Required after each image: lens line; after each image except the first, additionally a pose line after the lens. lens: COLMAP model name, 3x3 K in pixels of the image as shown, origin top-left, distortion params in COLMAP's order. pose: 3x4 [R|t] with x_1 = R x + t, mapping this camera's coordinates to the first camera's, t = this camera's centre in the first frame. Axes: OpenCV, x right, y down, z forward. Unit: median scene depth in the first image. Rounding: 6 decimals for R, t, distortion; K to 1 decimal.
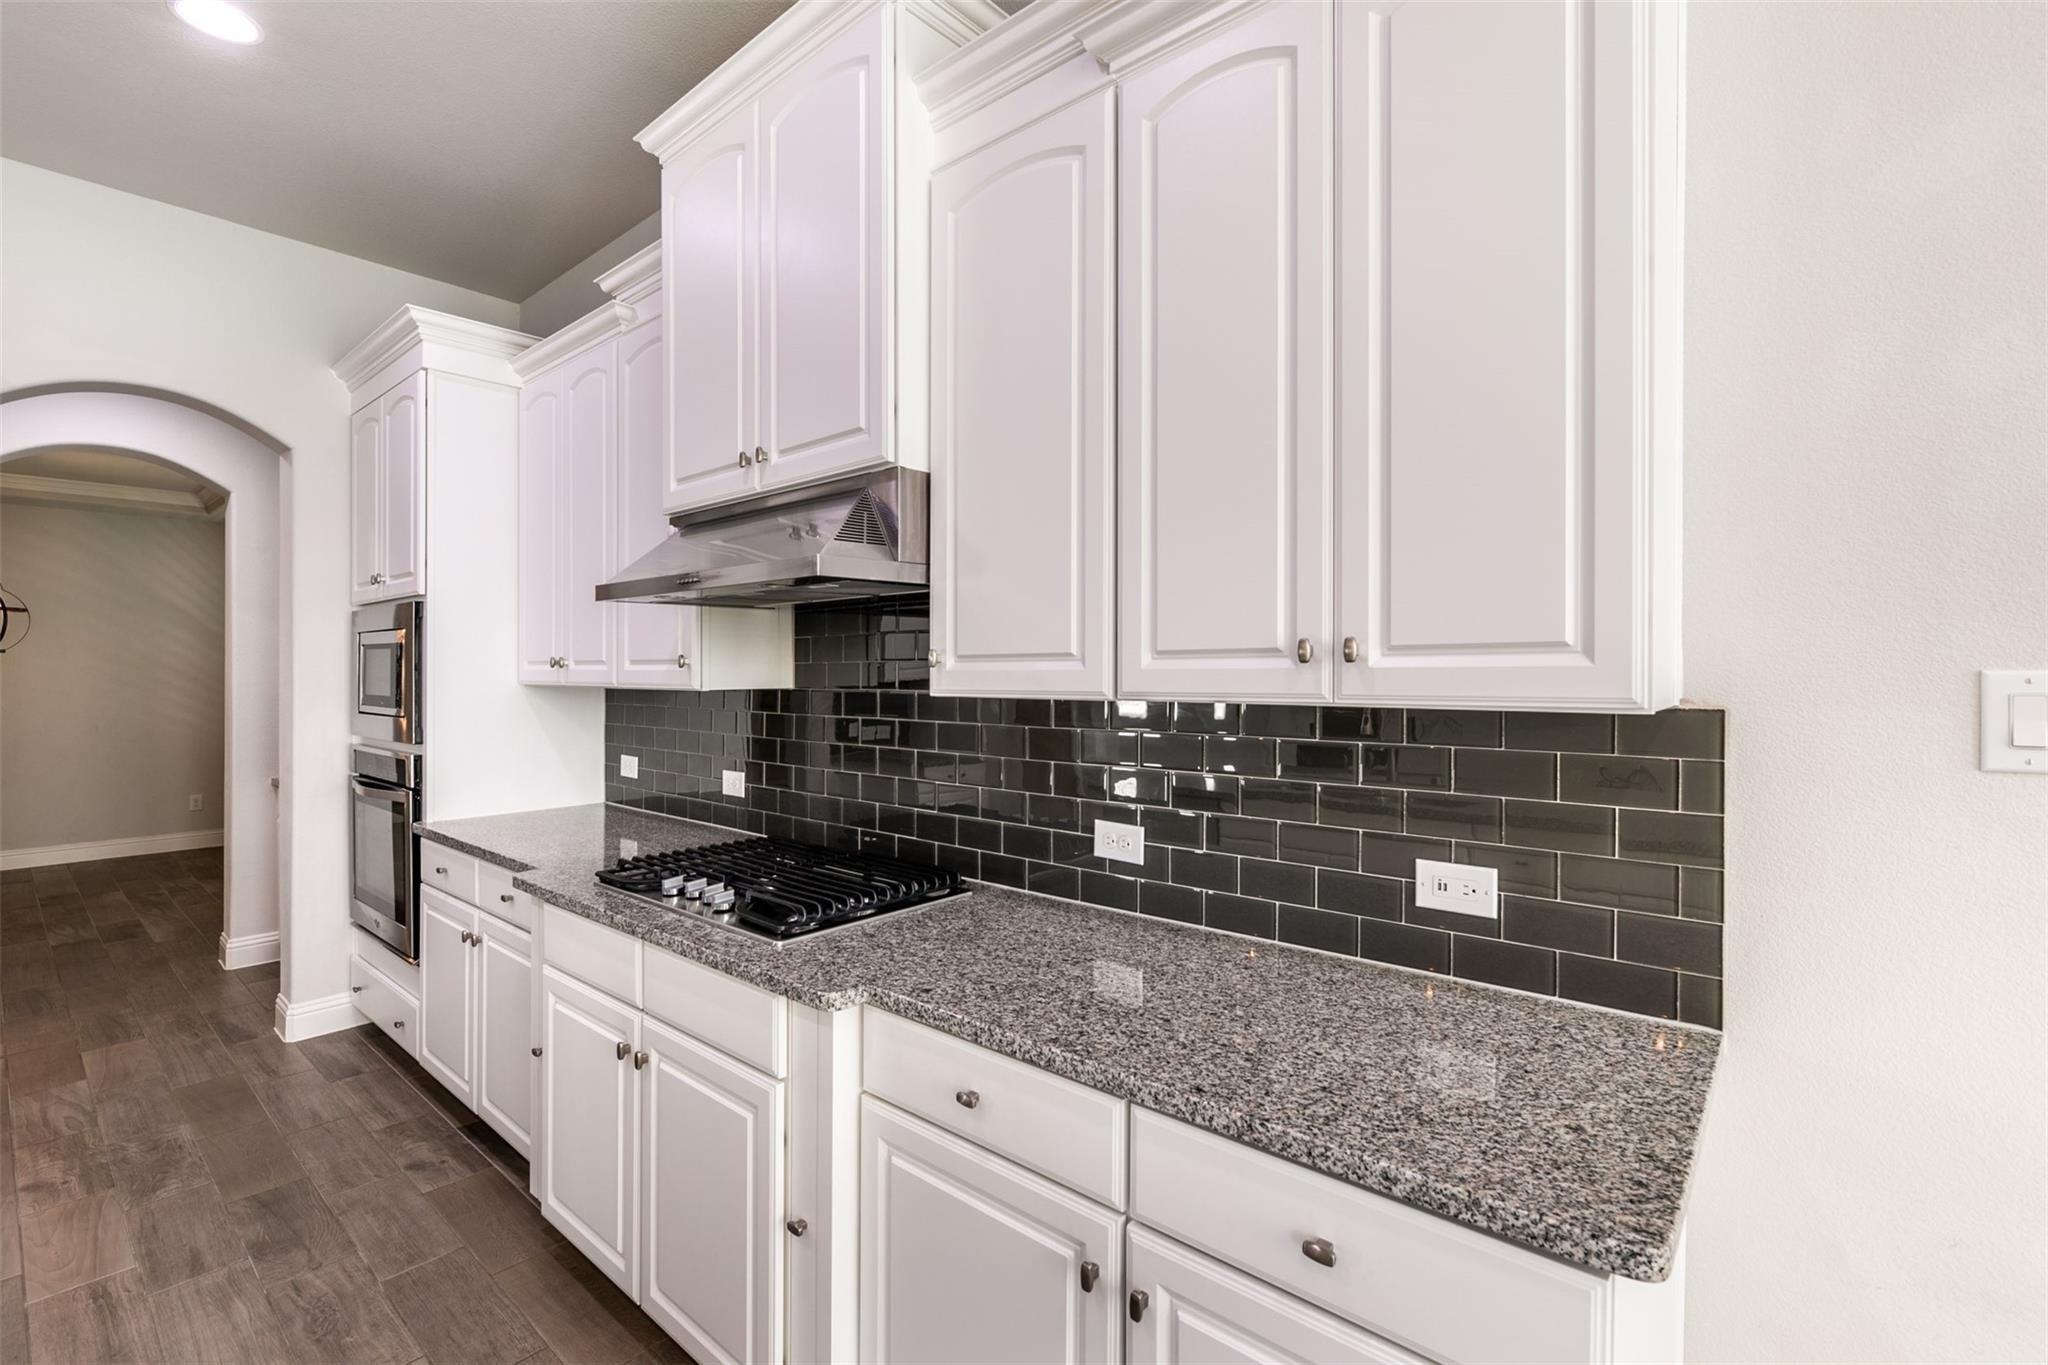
lens RADIAL K [[916.3, 0, 1014.2], [0, 916.3, 675.6], [0, 0, 1]] dist [-0.002999, 0.002002]
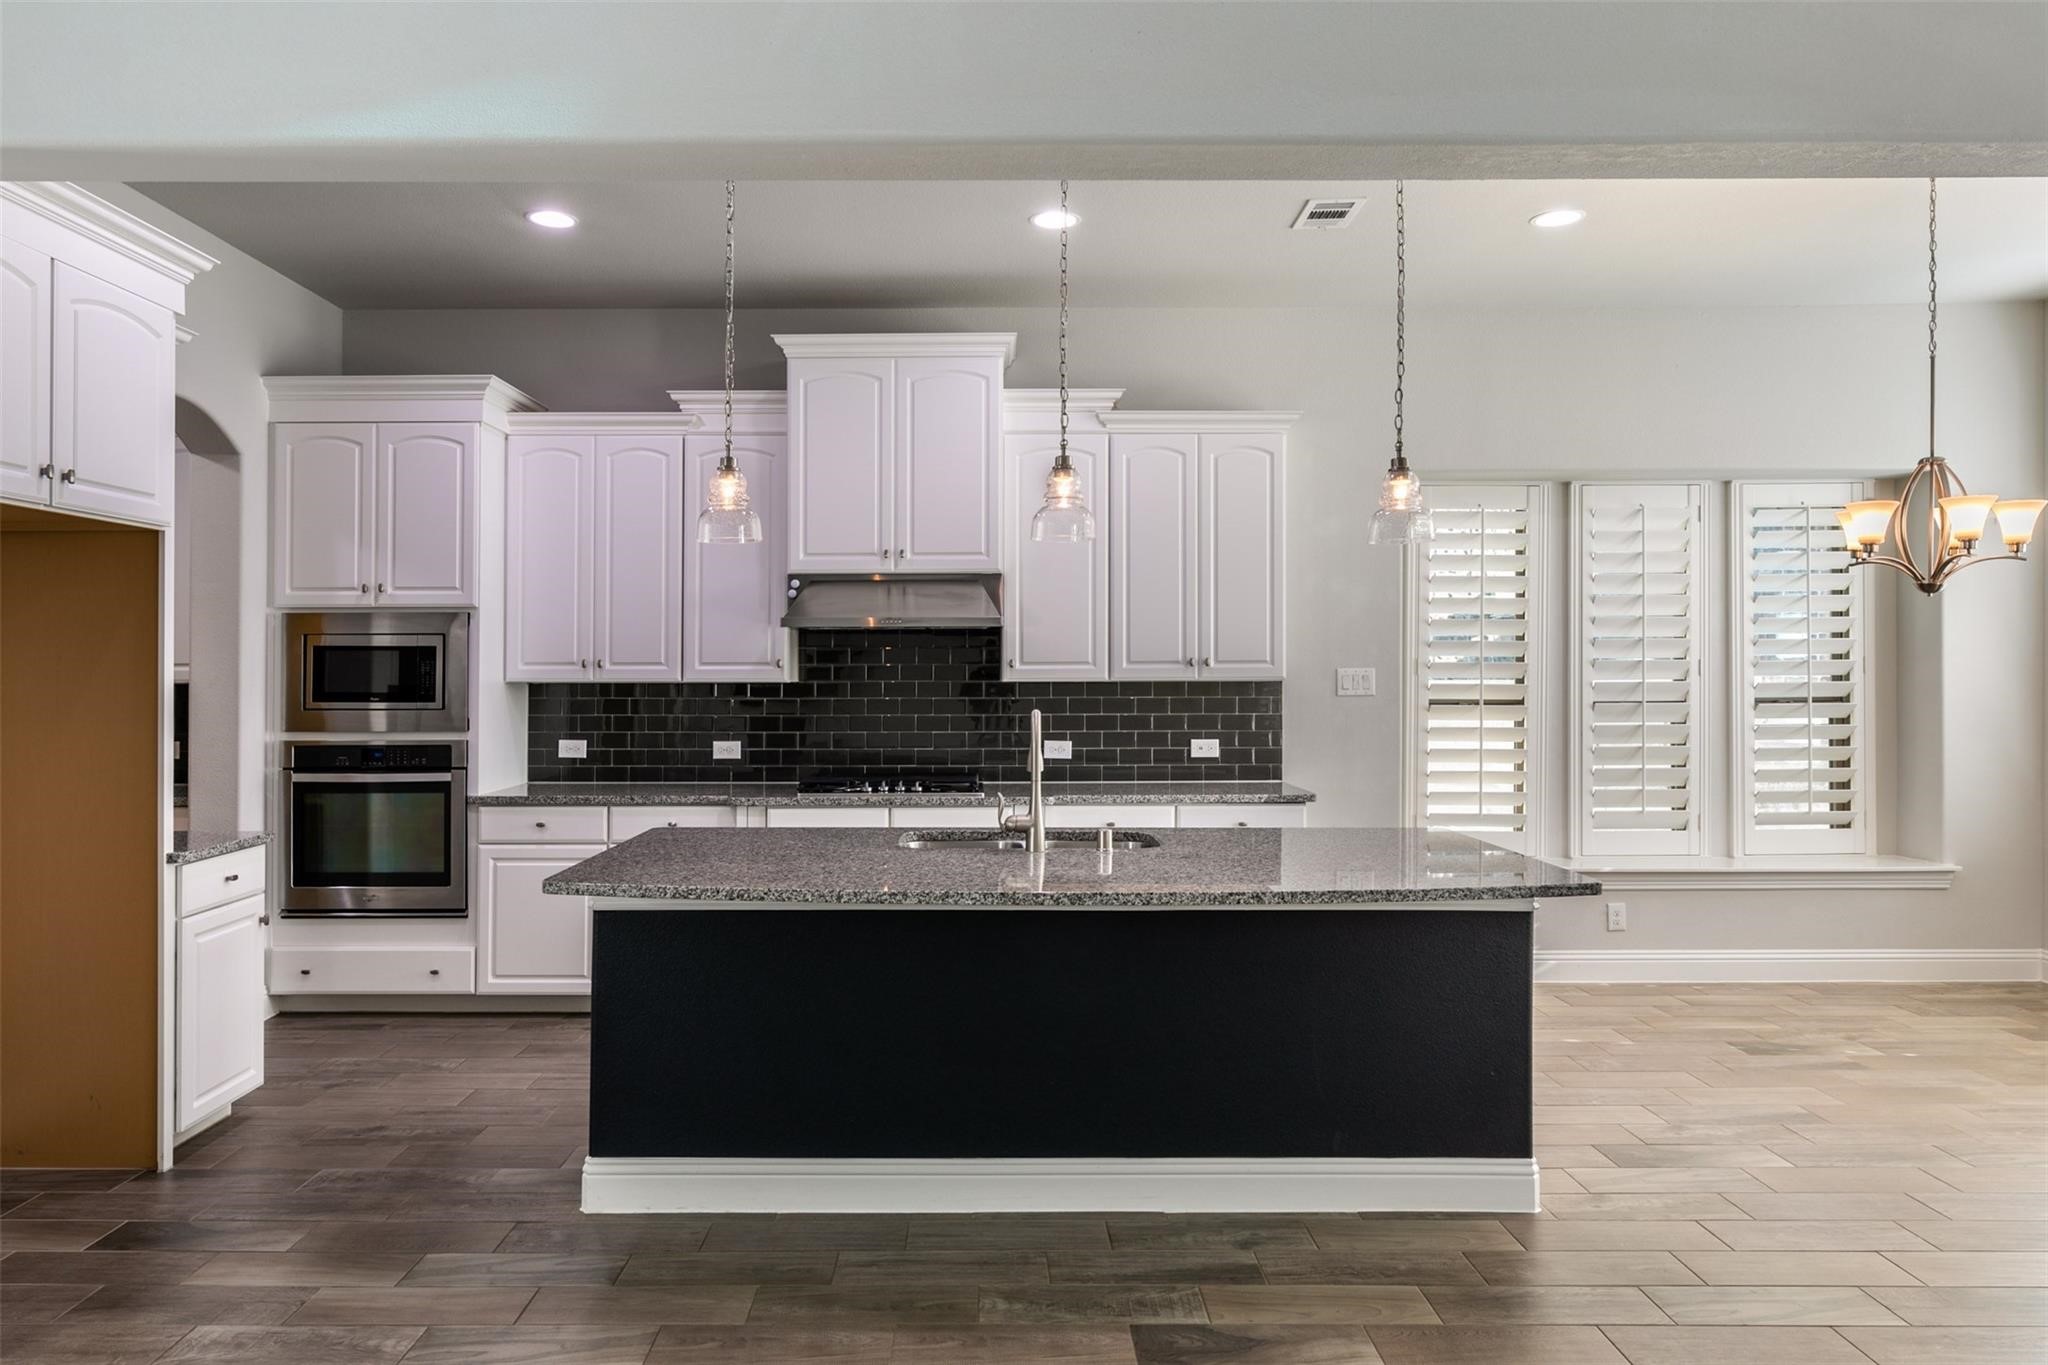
lens RADIAL K [[1352.9, 0, 972.5], [0, 1352.9, 667.7], [0, 0, 1]] dist [0.005746, -0.007661]
pose [[0.751759, -0.000308, 0.659438, -2.416317], [0.004936, 0.999975, -0.005161, 0.007026], [-0.659419, 0.007135, 0.751741, -1.415126]]
